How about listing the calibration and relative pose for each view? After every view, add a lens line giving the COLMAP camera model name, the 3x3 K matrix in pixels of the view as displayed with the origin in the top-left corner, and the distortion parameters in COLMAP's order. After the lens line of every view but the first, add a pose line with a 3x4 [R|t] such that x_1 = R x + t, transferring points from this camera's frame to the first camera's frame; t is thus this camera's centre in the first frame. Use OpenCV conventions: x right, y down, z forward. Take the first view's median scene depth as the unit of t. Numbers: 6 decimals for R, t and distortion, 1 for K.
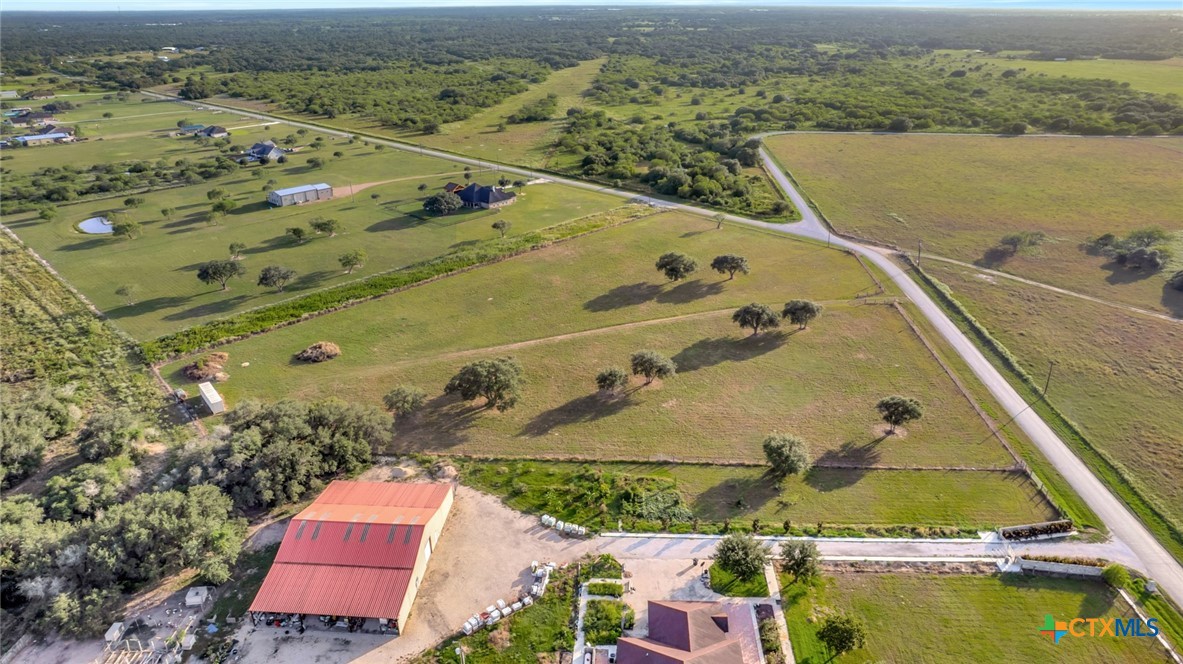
lens RADIAL K [[752.3, 0, 600.8], [0, 752.3, 331.5], [0, 0, 1]] dist [-0.036259, 0.003012]
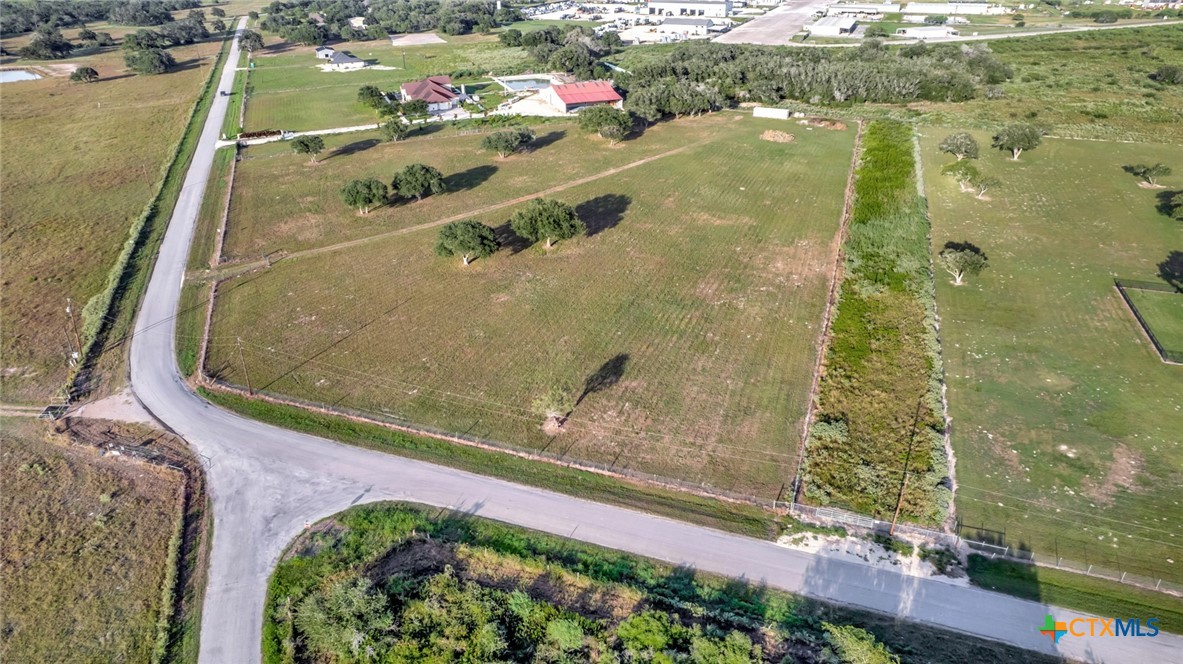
lens RADIAL K [[752.4, 0, 591.5], [0, 752.4, 332.0], [0, 0, 1]] dist [-0.038400, 0.002956]
pose [[-0.914000, 0.202728, -0.351433, 0.437247], [-0.152363, 0.631293, 0.760430, -0.726925], [0.376018, 0.748579, -0.546114, 2.011020]]
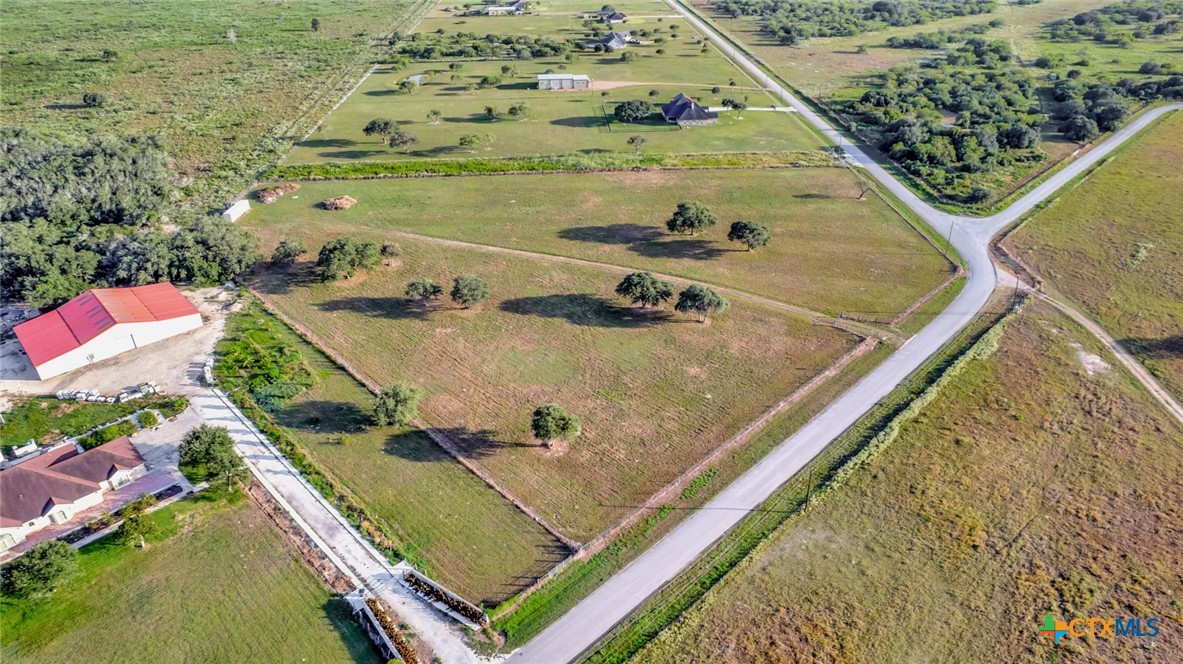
lens RADIAL K [[752.4, 0, 591.5], [0, 752.4, 332.0], [0, 0, 1]] dist [-0.038400, 0.002956]
pose [[0.732875, 0.342761, -0.587715, 0.811323], [-0.272415, 0.939392, 0.208164, -0.160099], [0.623446, 0.007544, 0.781830, 0.345939]]
